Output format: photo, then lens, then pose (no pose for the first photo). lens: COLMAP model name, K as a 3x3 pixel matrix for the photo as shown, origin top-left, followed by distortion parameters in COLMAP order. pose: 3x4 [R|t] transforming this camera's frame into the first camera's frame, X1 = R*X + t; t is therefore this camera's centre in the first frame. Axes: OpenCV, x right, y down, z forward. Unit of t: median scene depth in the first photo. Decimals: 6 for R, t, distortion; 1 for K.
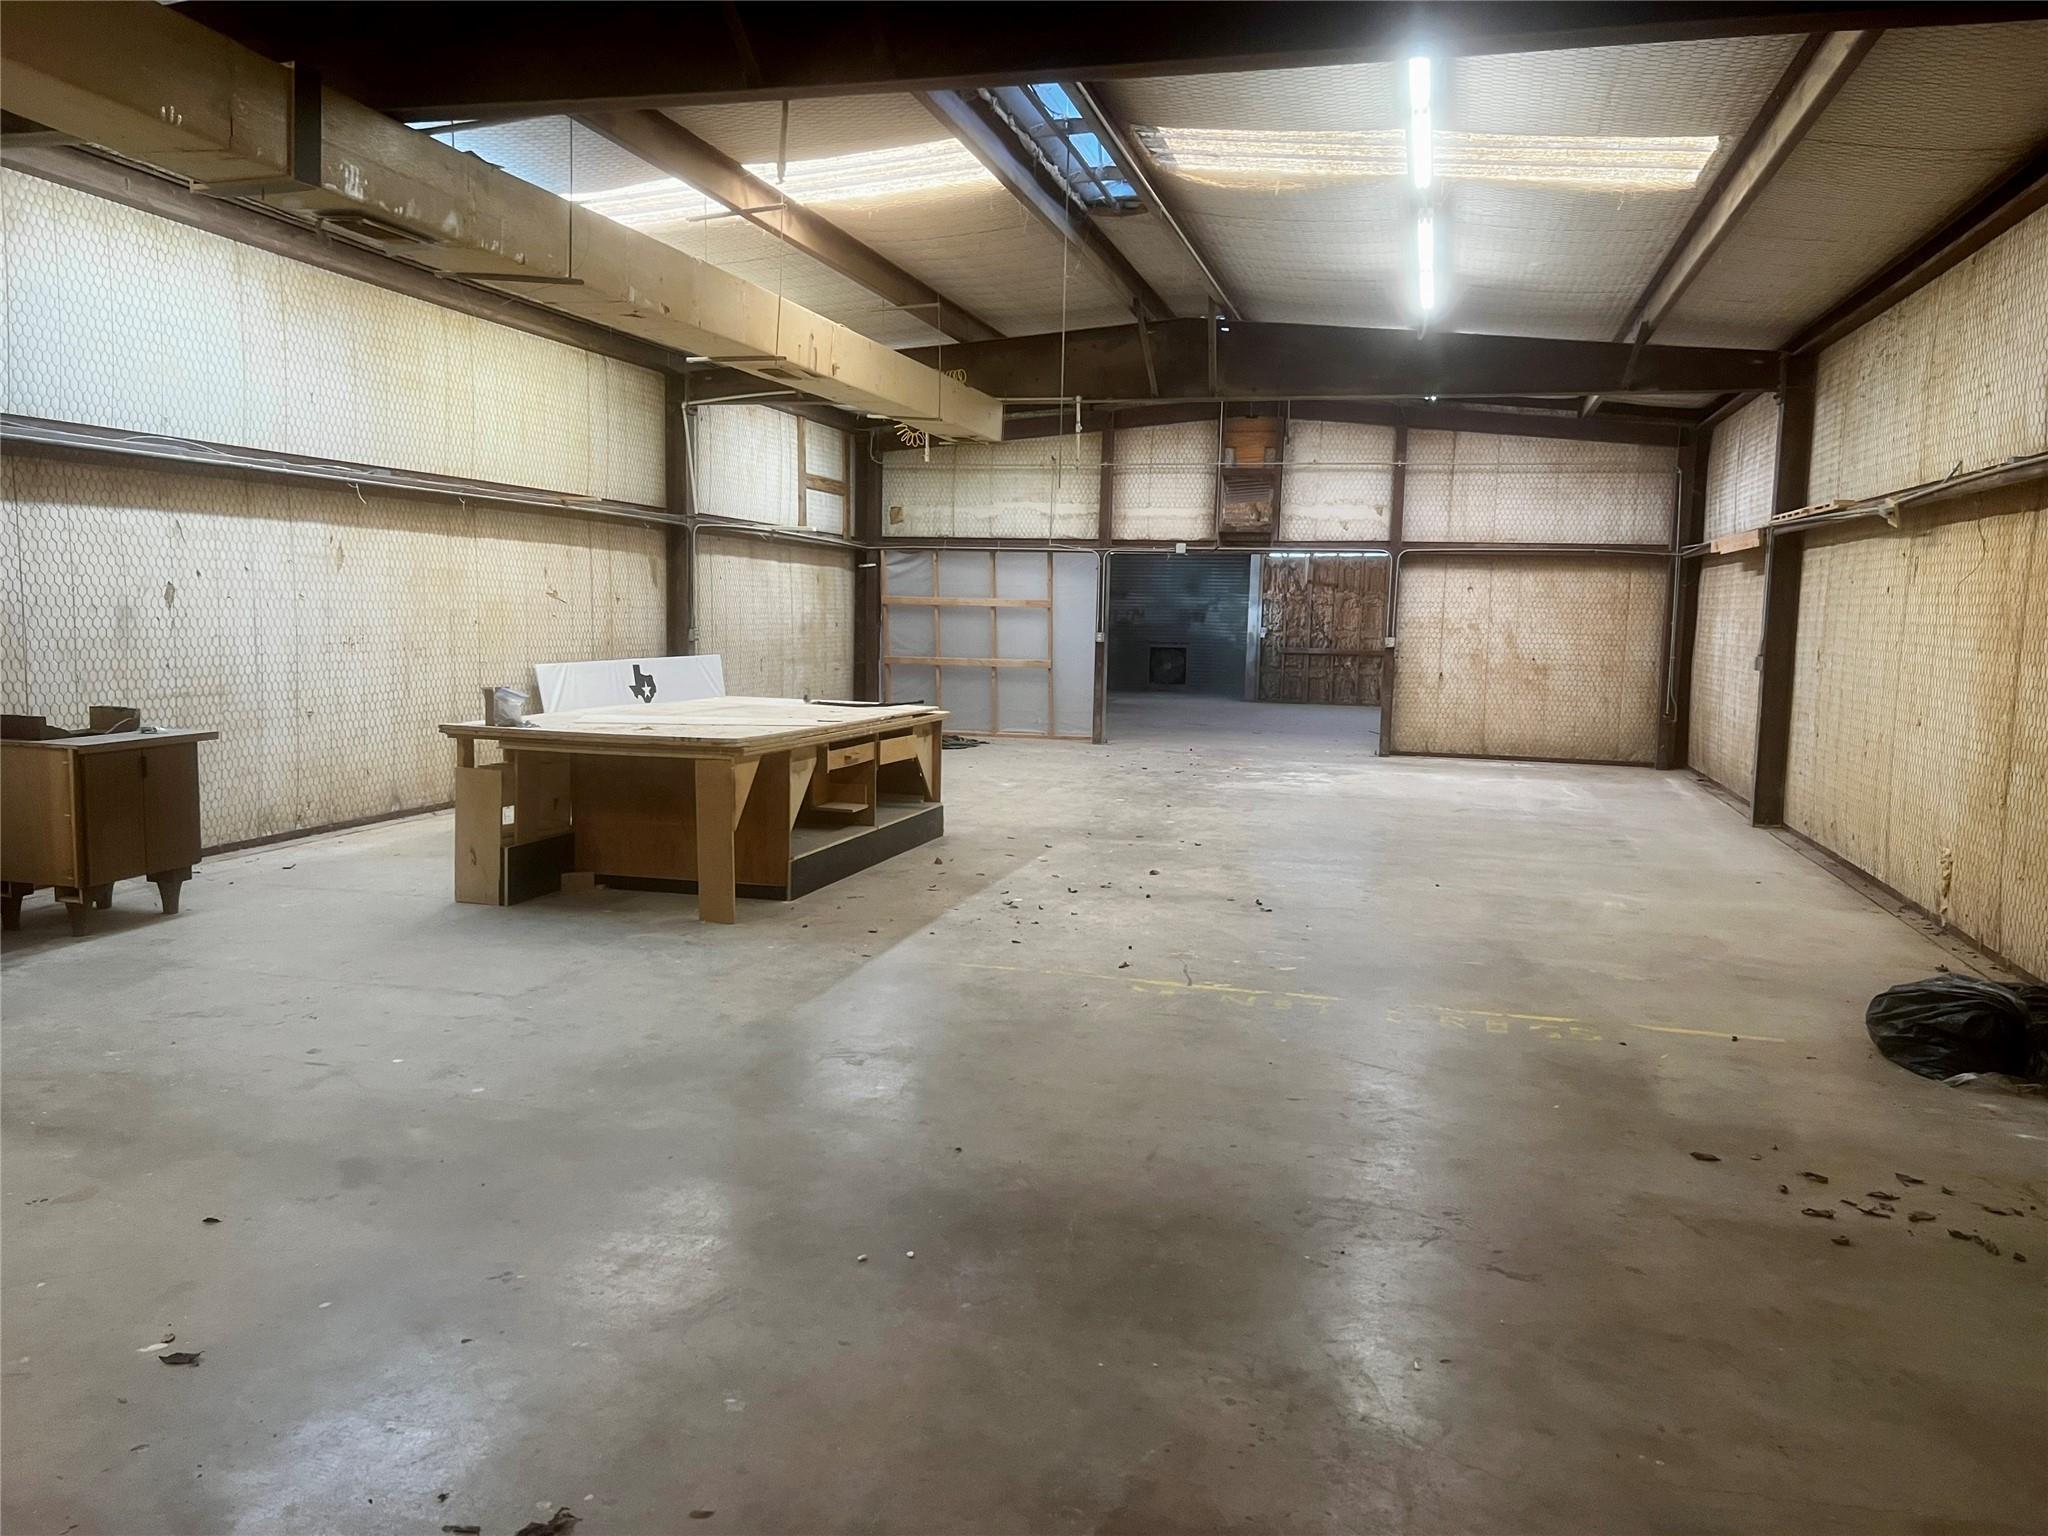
lens RADIAL K [[1539.4, 0, 1019.7], [0, 1539.4, 778.1], [0, 0, 1]] dist [0.053554, -0.052821]
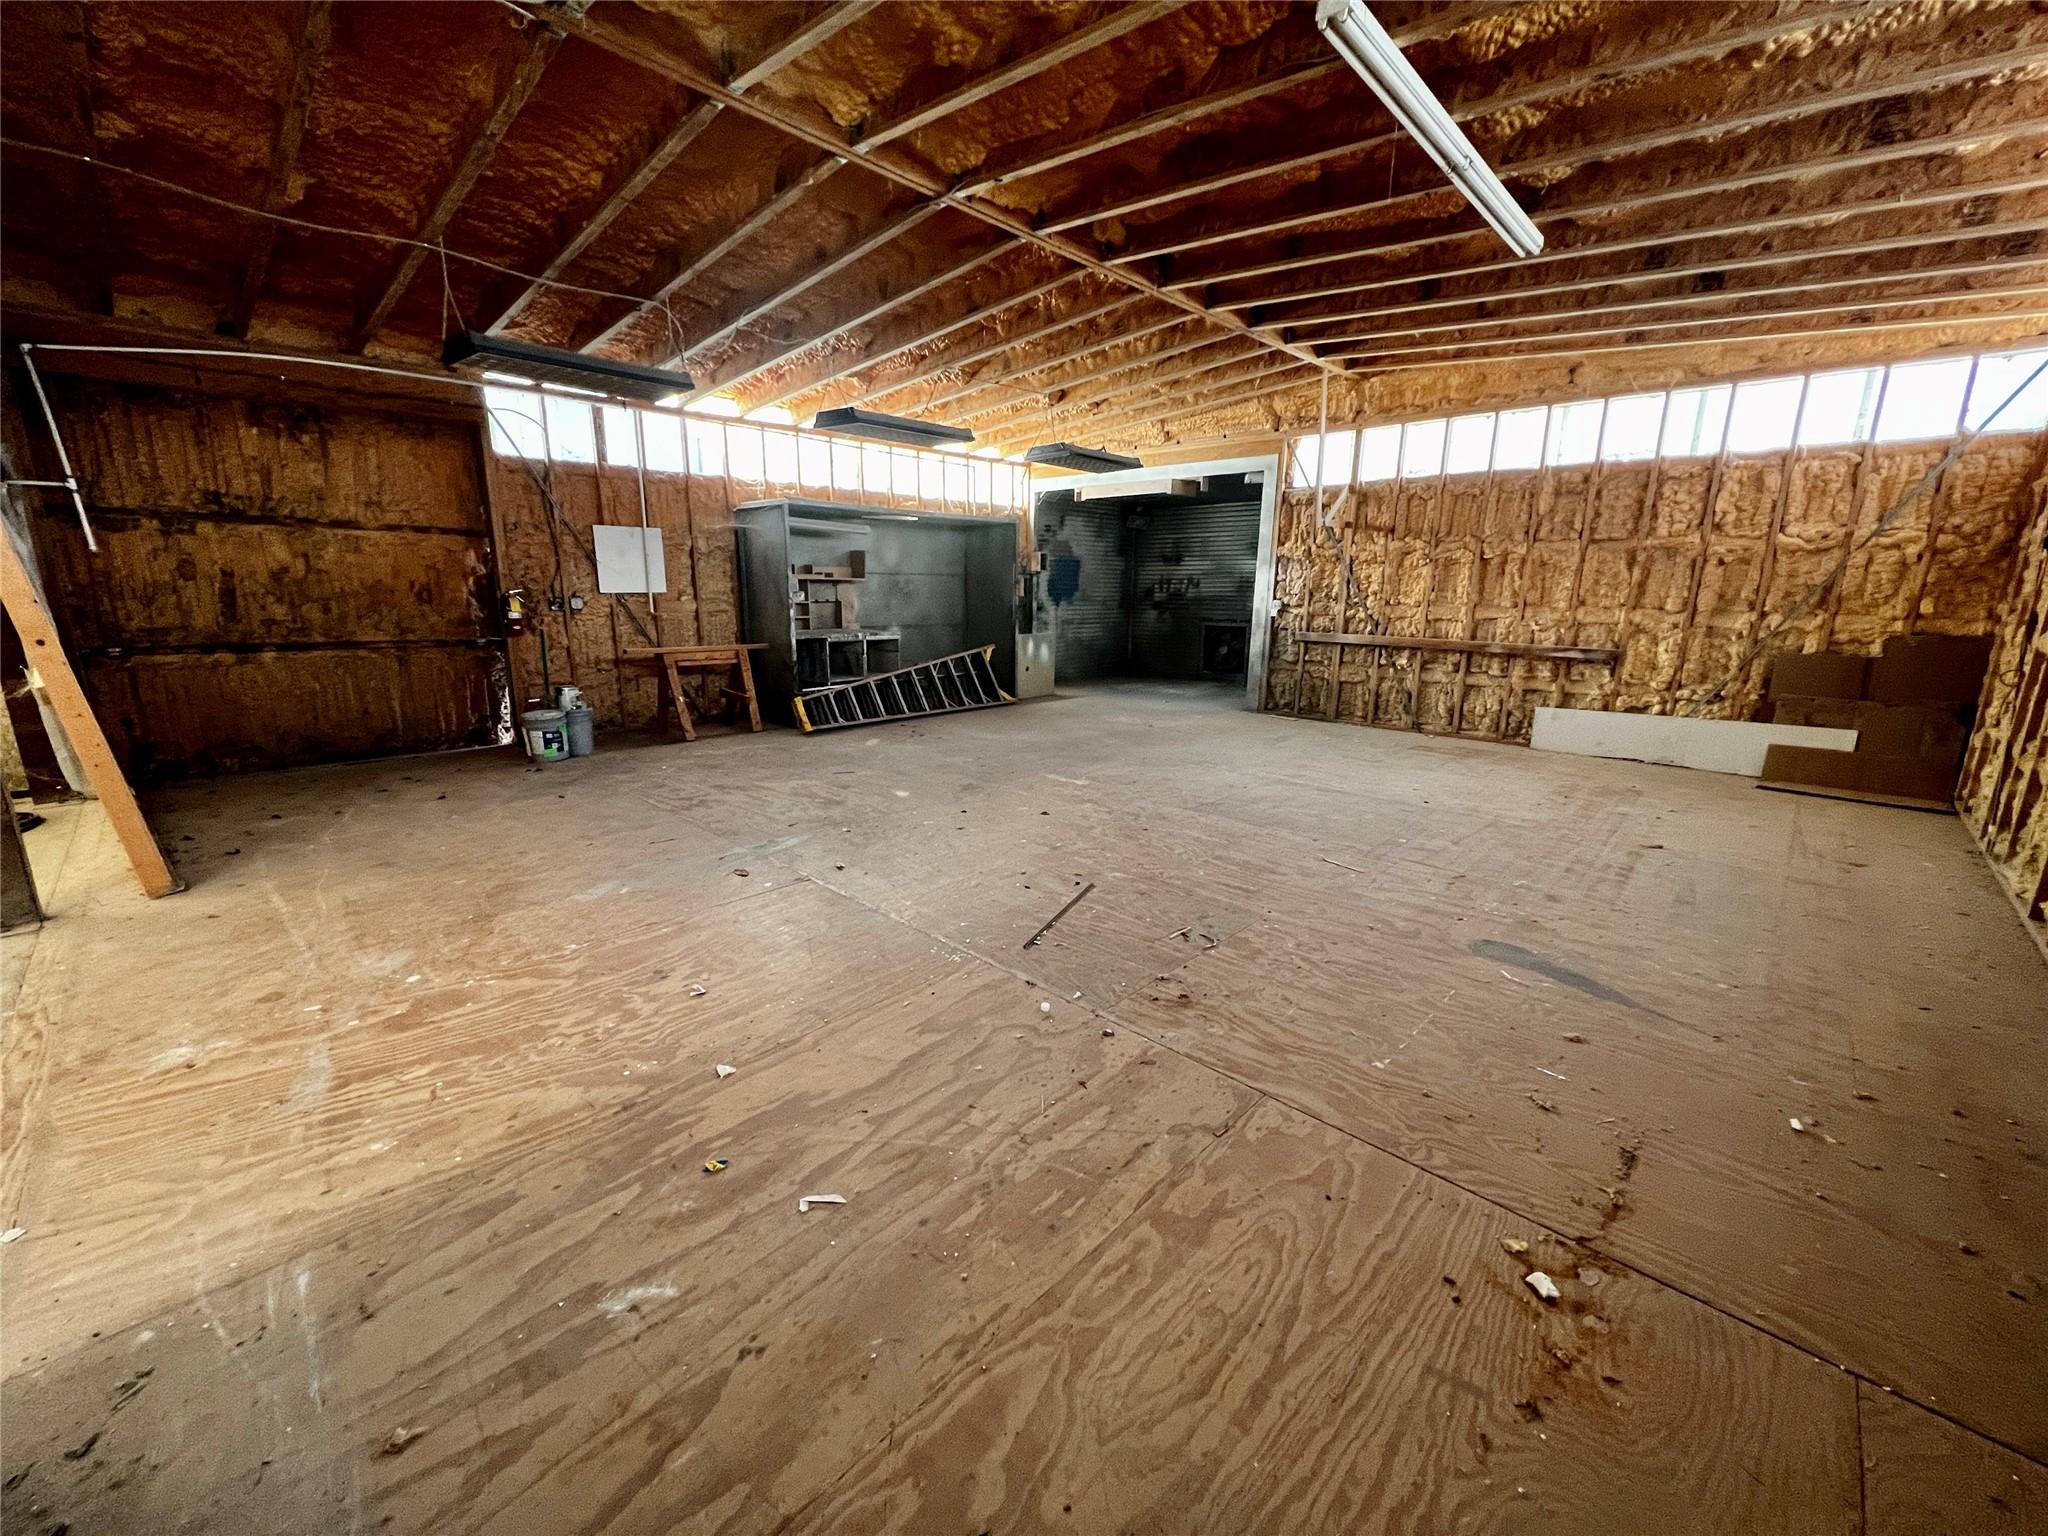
lens RADIAL K [[807.1, 0, 1023.2], [0, 807.1, 773.0], [0, 0, 1]] dist [-0.000955, 0.000362]
pose [[0.875738, 0.097882, -0.472760, 0.634865], [-0.043701, 0.991283, 0.124287, -0.171098], [0.480805, -0.088182, 0.872382, 1.743513]]
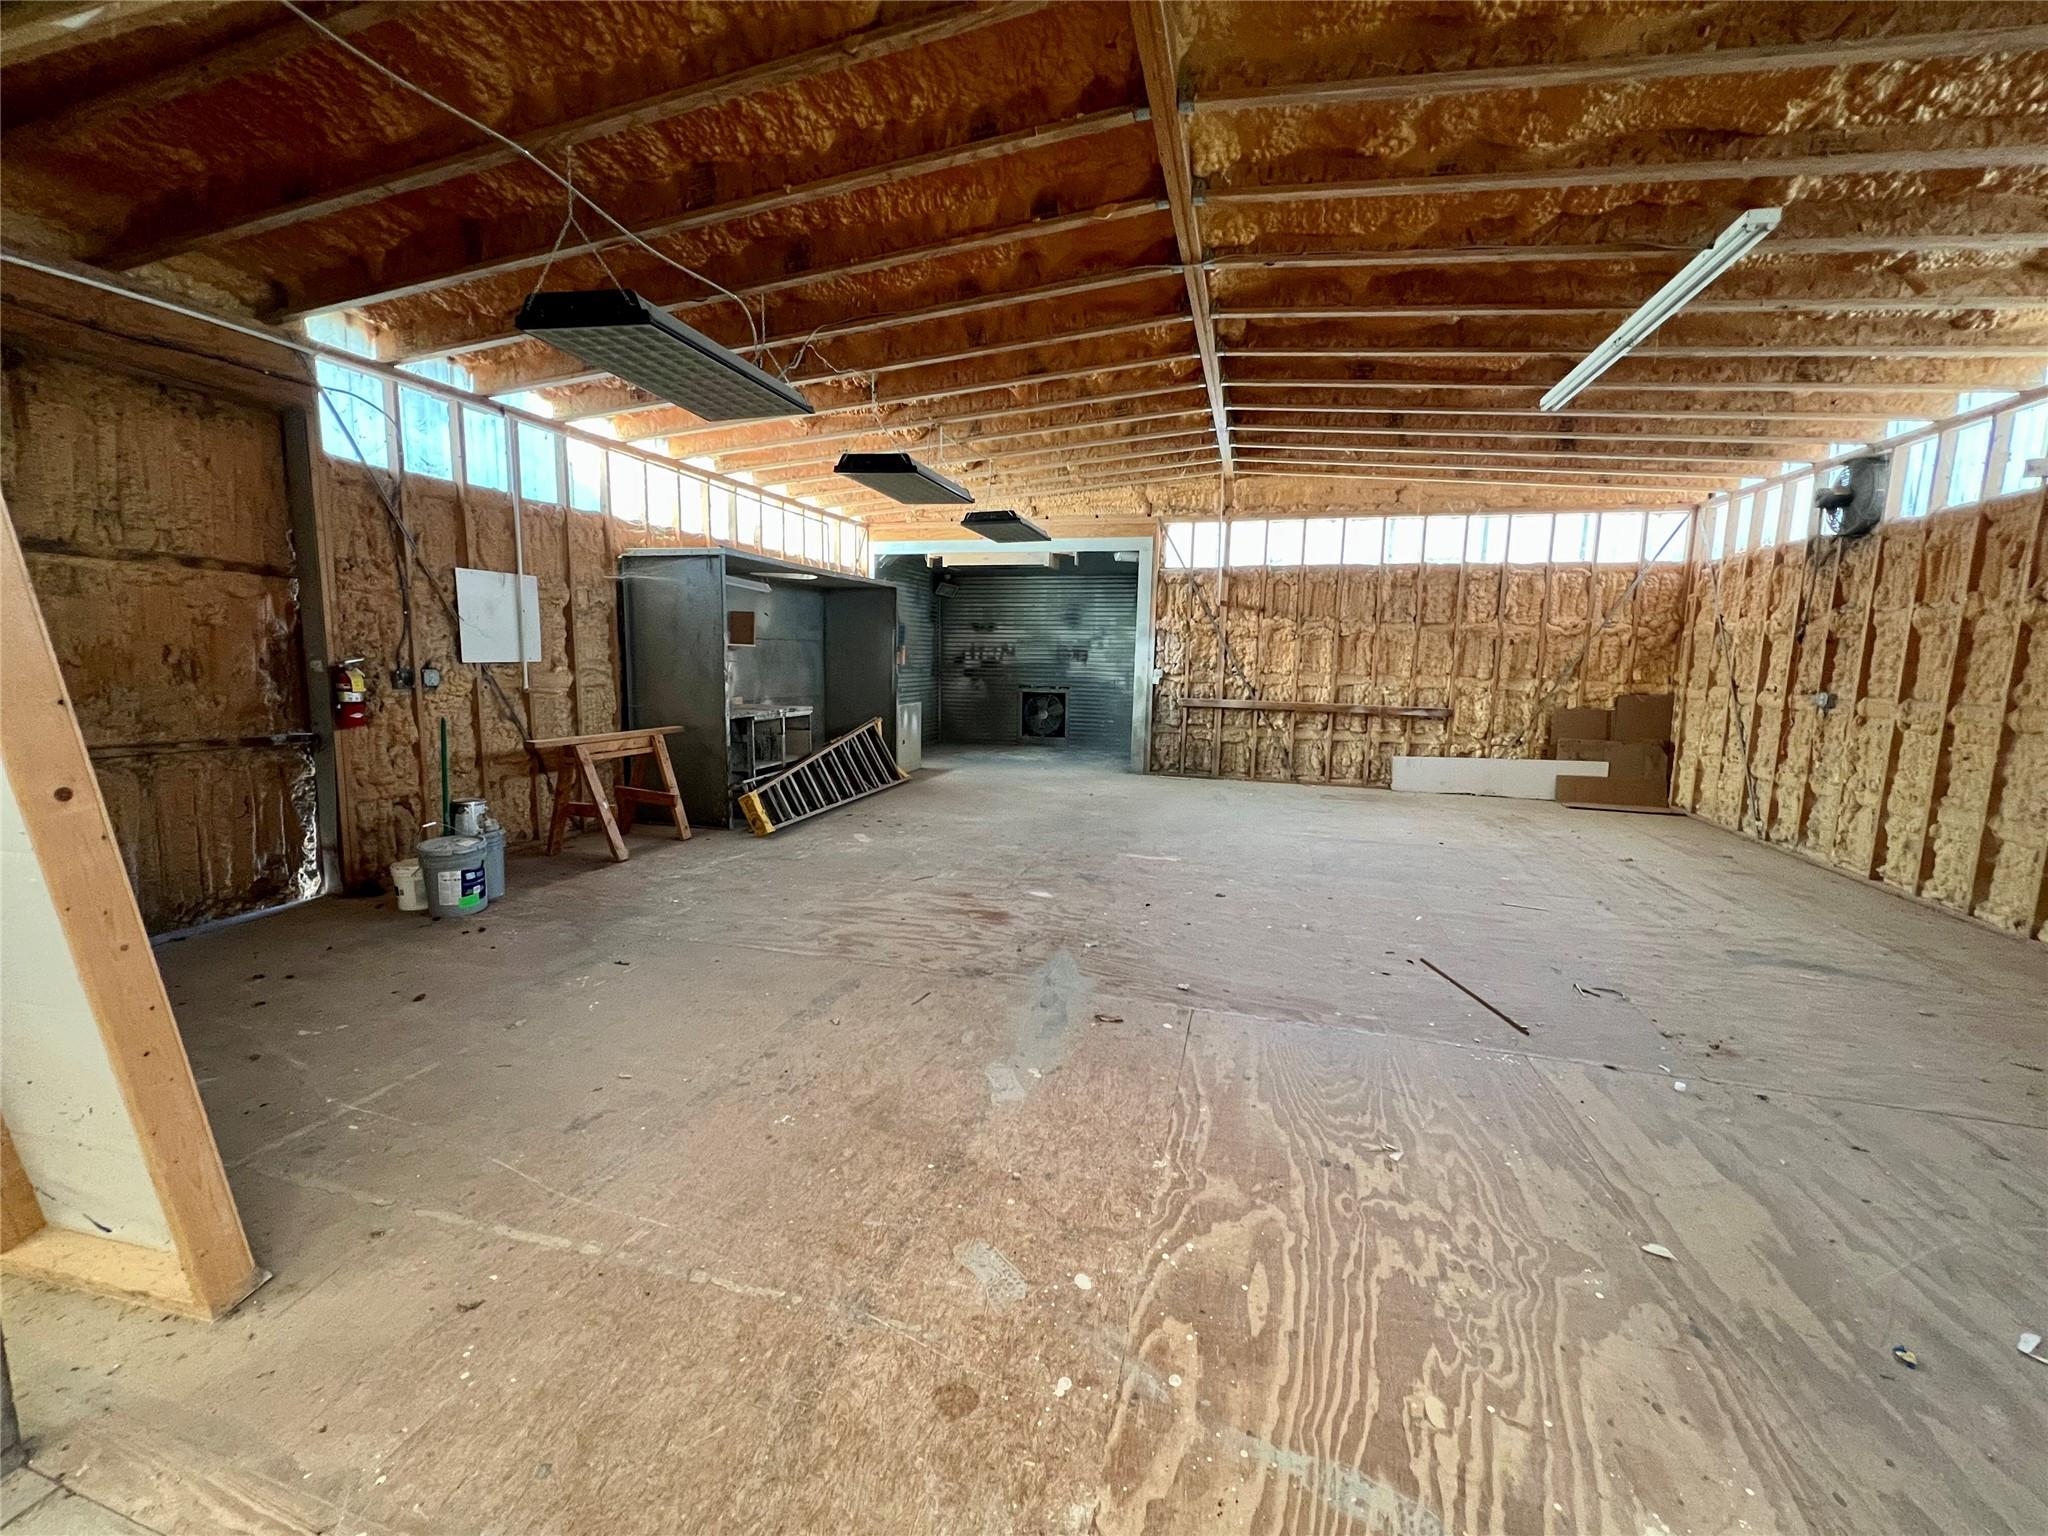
lens RADIAL K [[816.7, 0, 1022.6], [0, 816.7, 760.7], [0, 0, 1]] dist [-0.002476, 0.000816]
pose [[0.999773, 0.000675, -0.021308, 0.285111], [-0.000211, 0.999764, 0.021735, -0.174758], [0.021318, -0.021726, 0.999537, 1.699184]]
